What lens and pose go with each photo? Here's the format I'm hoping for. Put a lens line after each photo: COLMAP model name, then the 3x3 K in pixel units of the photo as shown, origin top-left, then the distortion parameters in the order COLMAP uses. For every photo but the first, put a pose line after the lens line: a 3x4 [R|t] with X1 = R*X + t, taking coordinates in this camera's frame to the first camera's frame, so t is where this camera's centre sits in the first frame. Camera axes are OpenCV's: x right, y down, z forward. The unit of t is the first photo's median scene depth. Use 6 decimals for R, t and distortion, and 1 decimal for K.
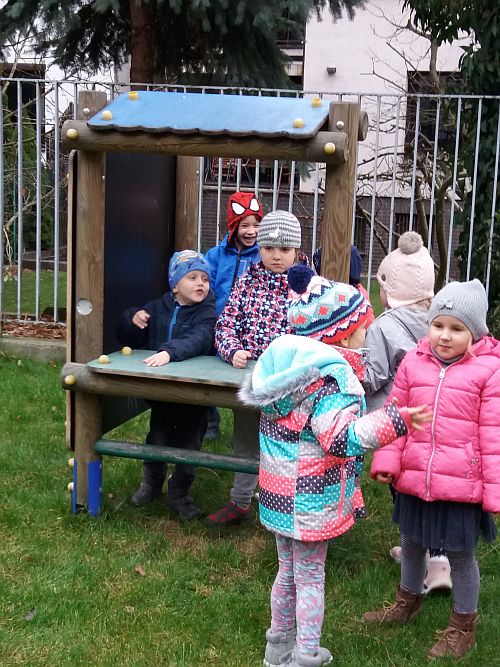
lens RADIAL K [[956.5, 0, 250.0], [0, 956.5, 333.5], [0, 0, 1]] dist [-0.011355, 0.127411]
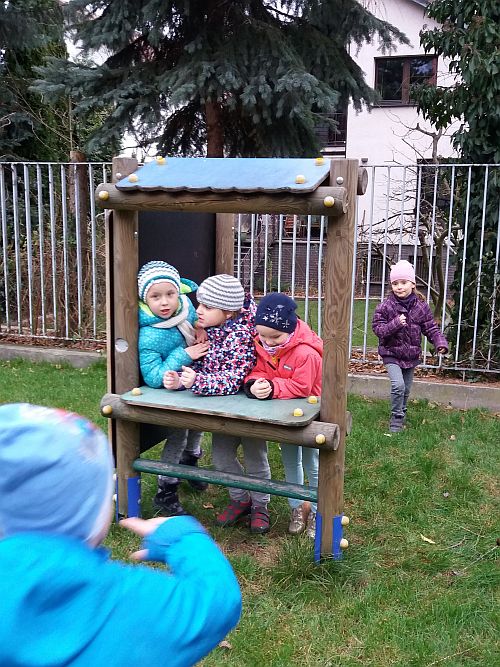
lens RADIAL K [[639.1, 0, 250.0], [0, 639.1, 333.5], [0, 0, 1]] dist [0.022440, -0.007116]
pose [[0.995660, -0.006218, -0.092858, 0.052166], [0.005516, 0.999954, -0.007810, -0.034337], [0.092902, 0.007263, 0.995649, 0.236544]]
